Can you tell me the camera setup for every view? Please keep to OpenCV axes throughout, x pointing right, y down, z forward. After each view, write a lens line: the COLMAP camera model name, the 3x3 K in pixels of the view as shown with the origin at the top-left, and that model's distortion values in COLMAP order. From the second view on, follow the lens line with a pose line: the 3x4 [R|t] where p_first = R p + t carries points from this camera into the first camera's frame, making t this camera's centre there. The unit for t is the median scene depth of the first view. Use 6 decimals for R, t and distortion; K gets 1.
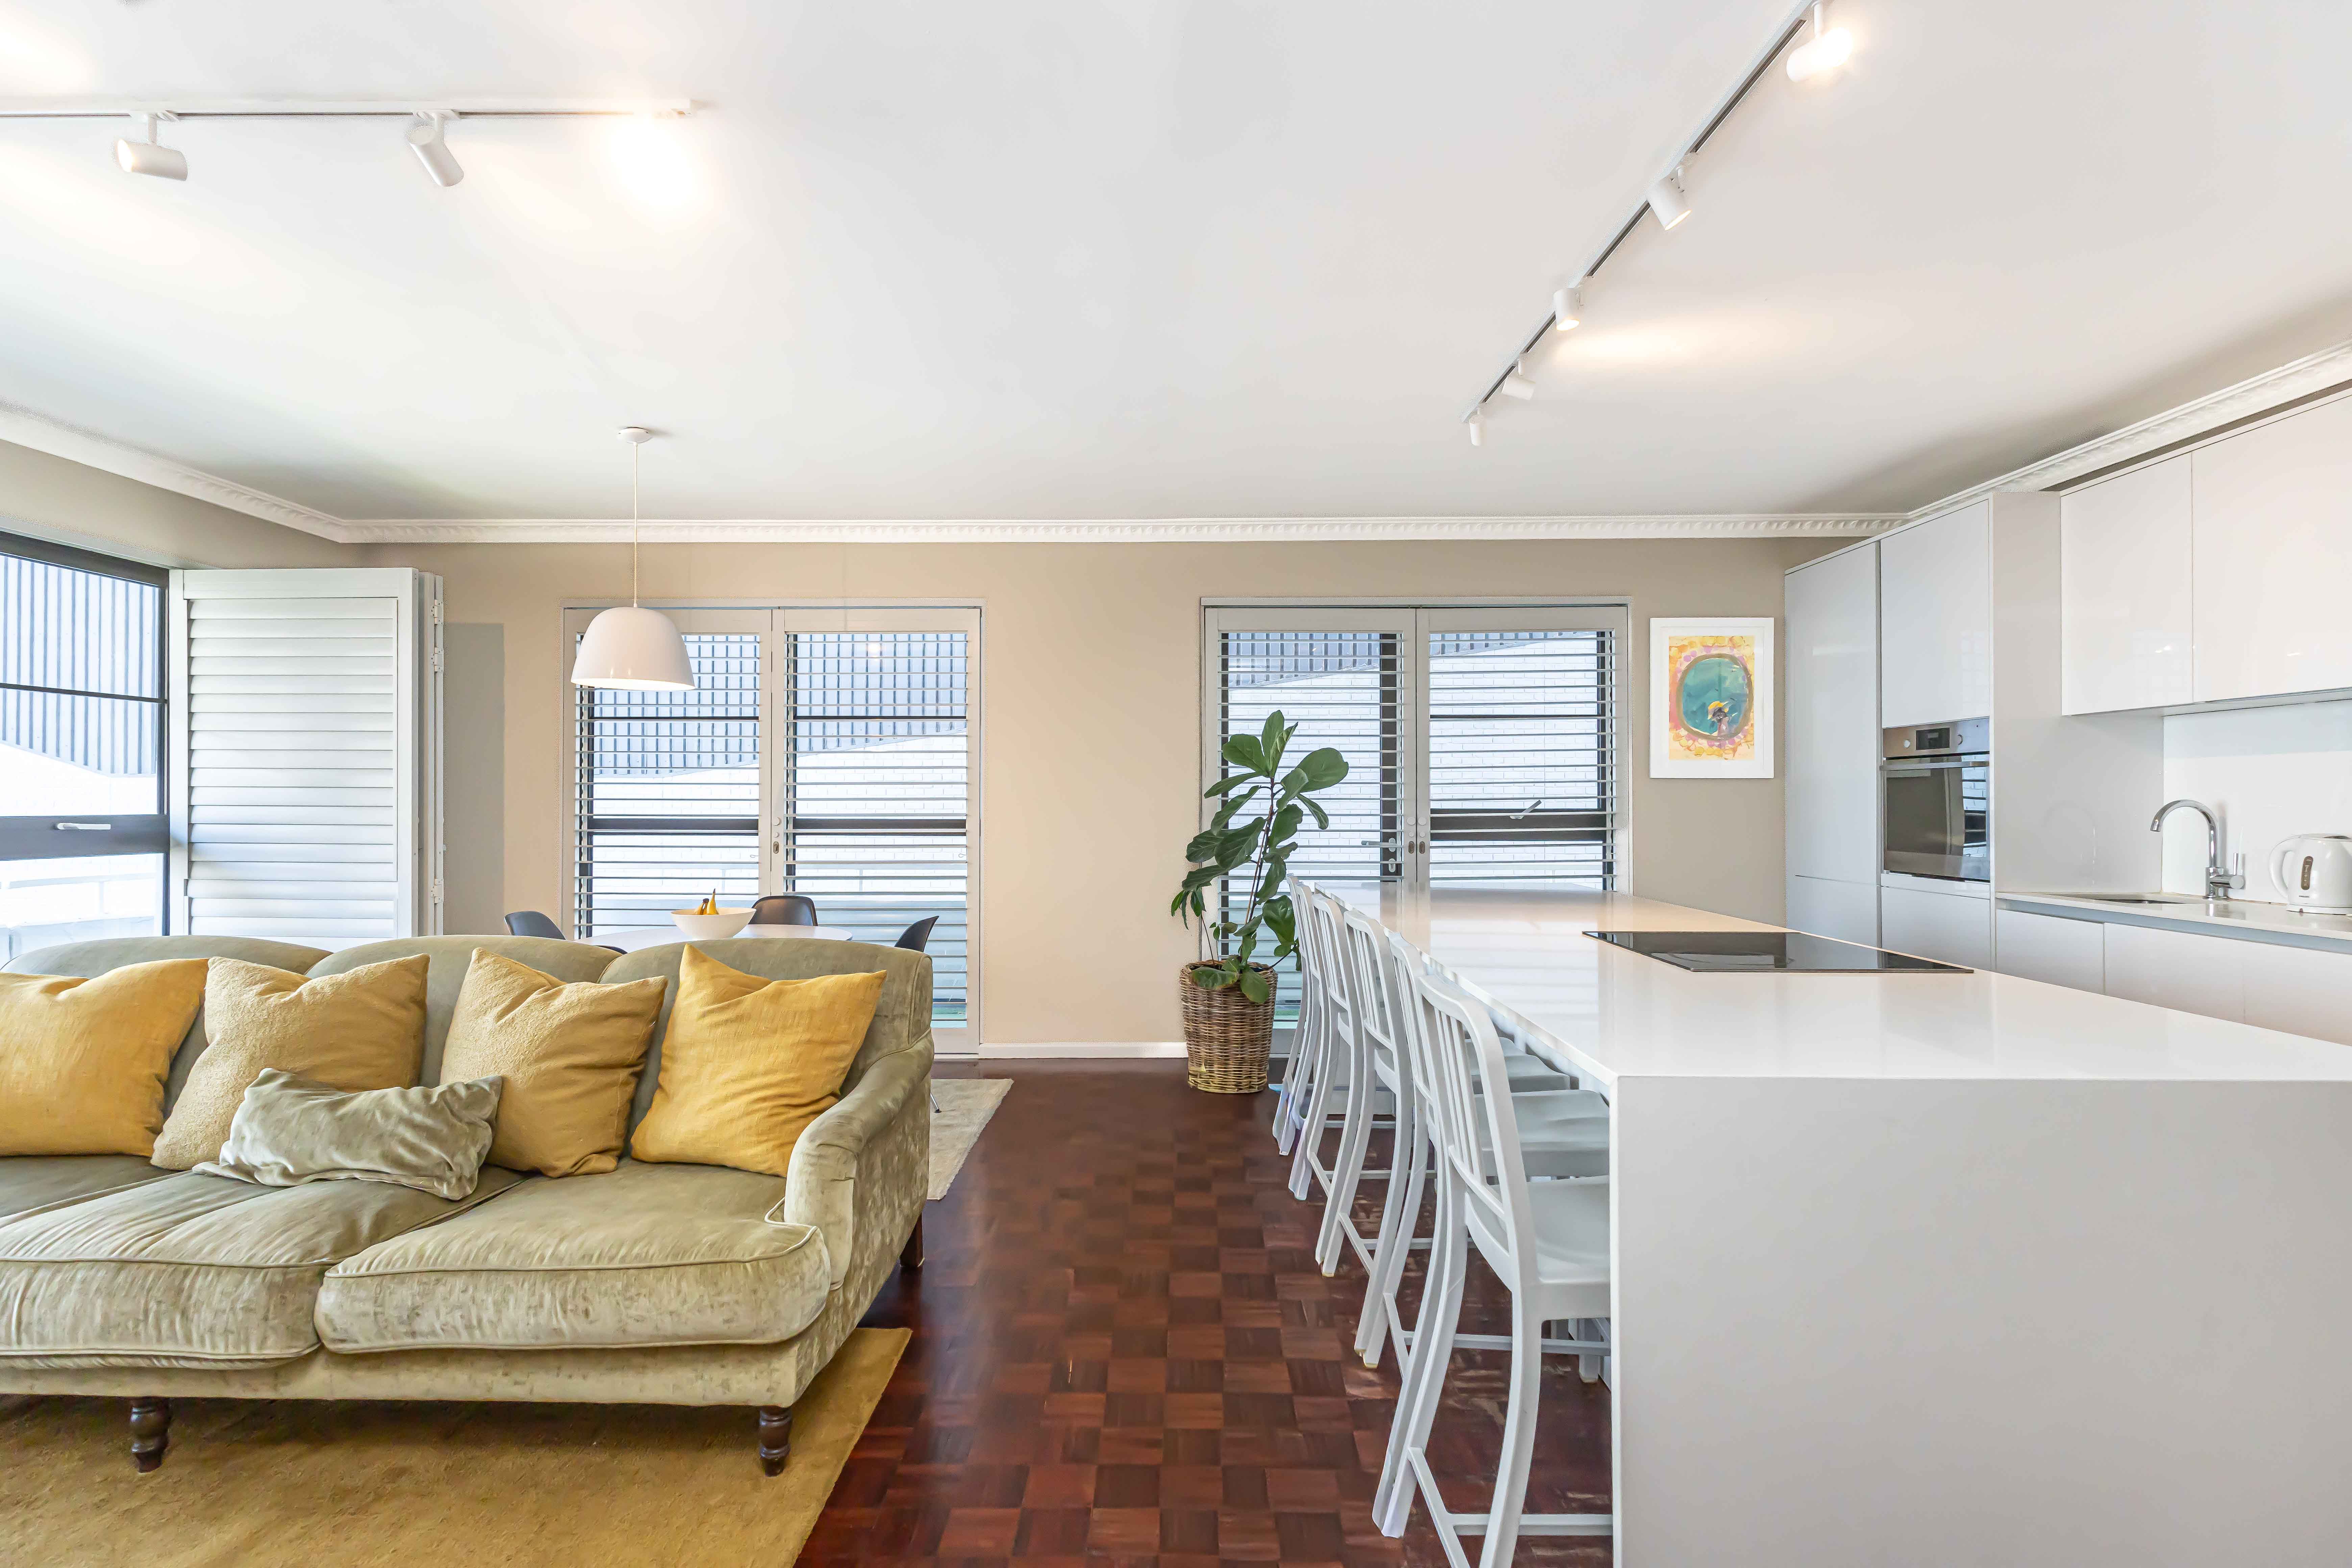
lens RADIAL K [[1116.2, 0, 1168.7], [0, 1116.2, 789.0], [0, 0, 1]] dist [0.004078, 0.000725]
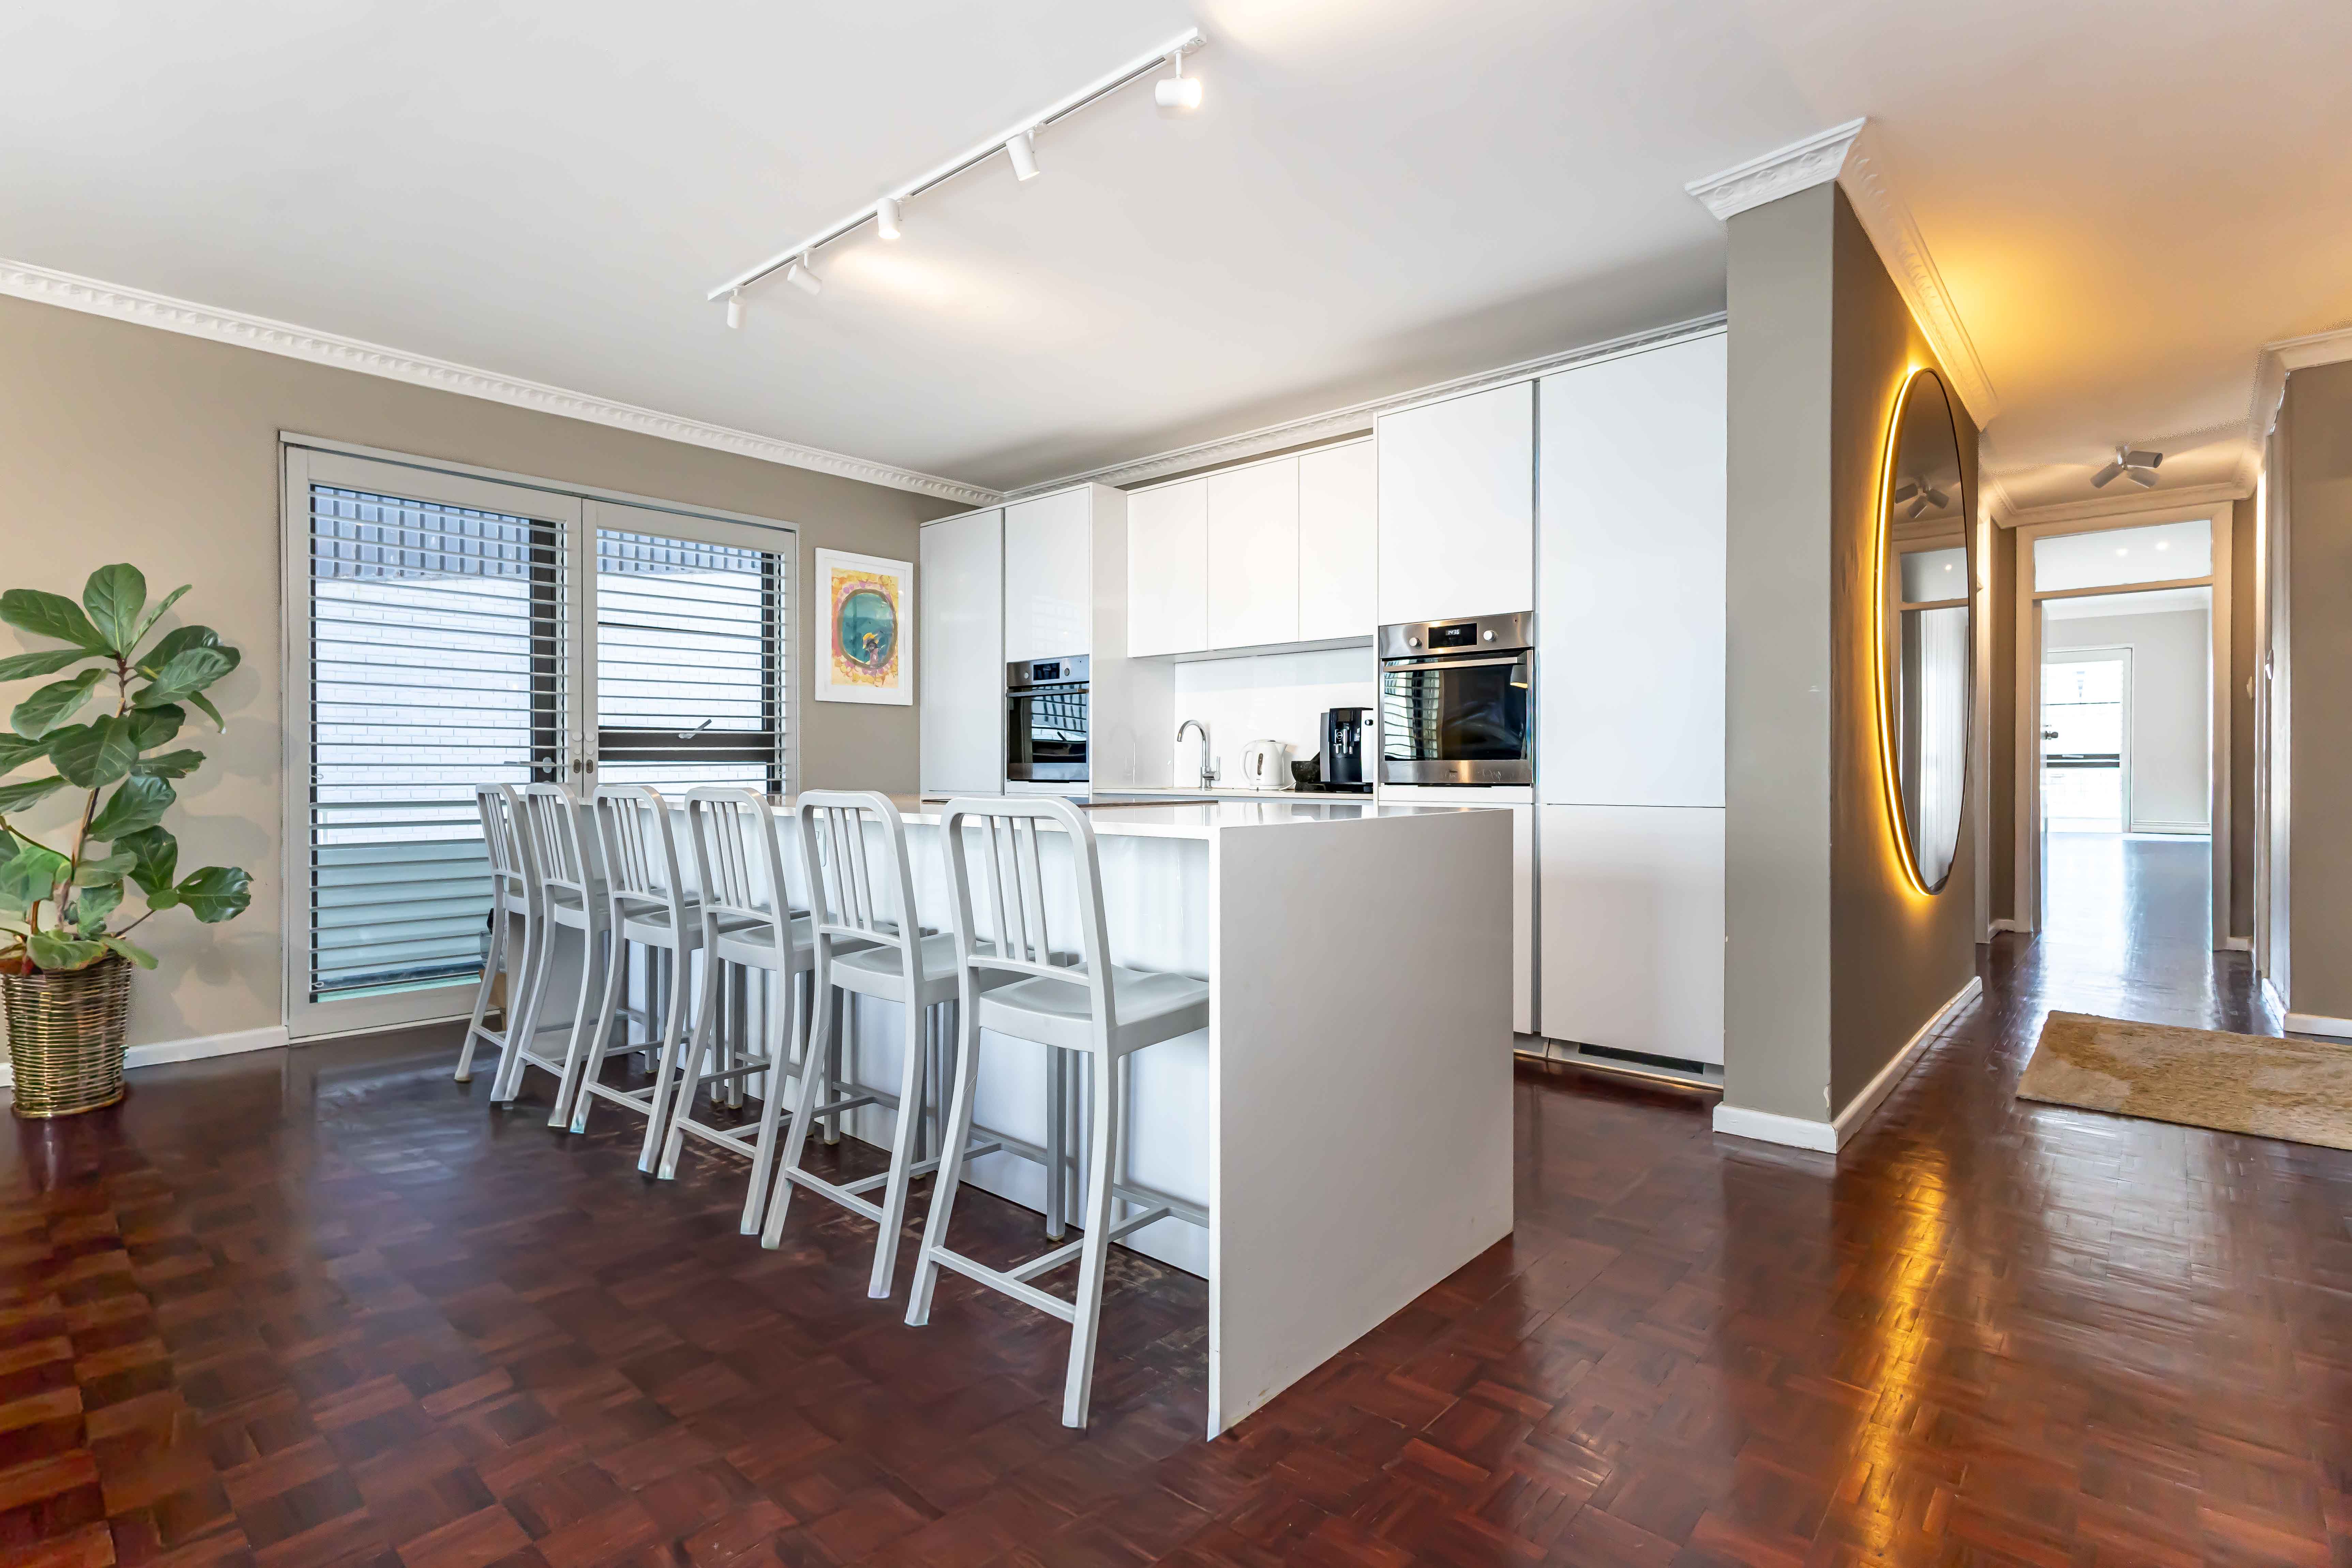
lens RADIAL K [[1116.2, 0, 1169.7], [0, 1116.2, 796.9], [0, 0, 1]] dist [0.004078, 0.000725]
pose [[0.651544, -0.020737, 0.758327, -0.153893], [-0.007250, 0.999410, 0.033559, 0.043997], [-0.758576, -0.027363, 0.651010, 0.054786]]
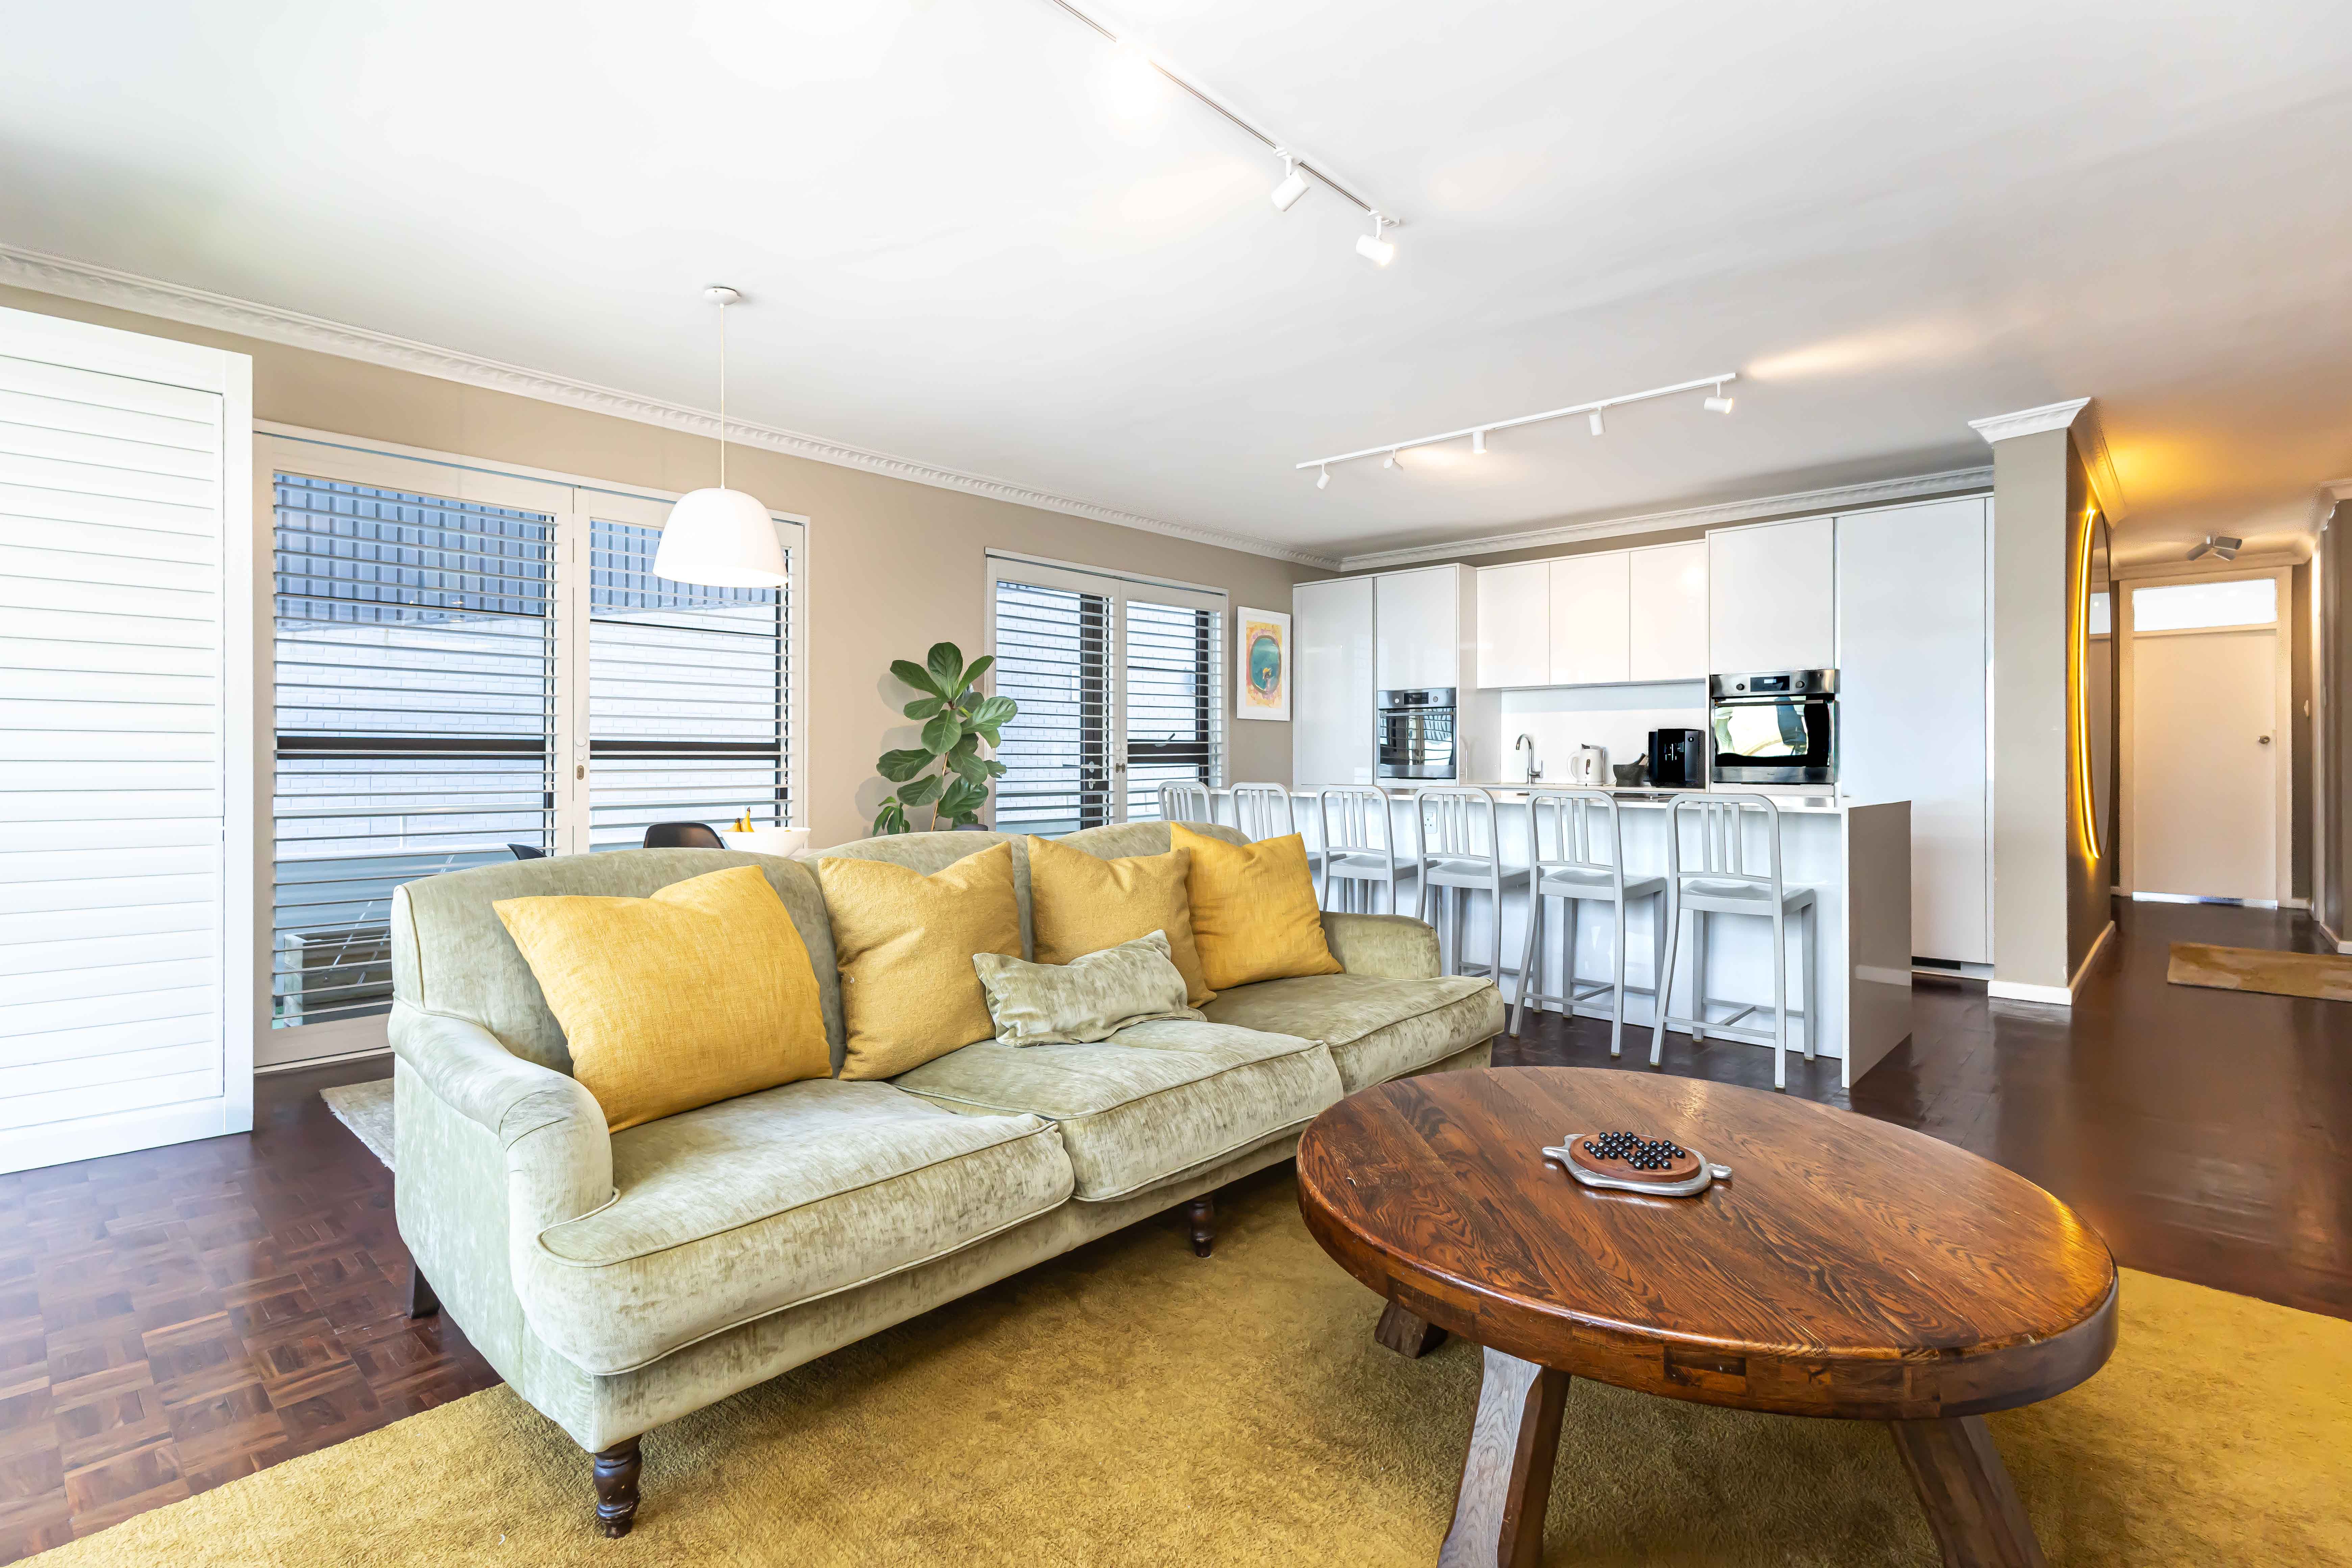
lens RADIAL K [[1116.2, 0, 1175.4], [0, 1116.2, 772.6], [0, 0, 1]] dist [0.004078, 0.000725]
pose [[0.662871, -0.009184, 0.748677, -0.696403], [-0.008651, 0.999764, 0.019923, 0.031925], [-0.748683, -0.019684, 0.662635, 0.105186]]
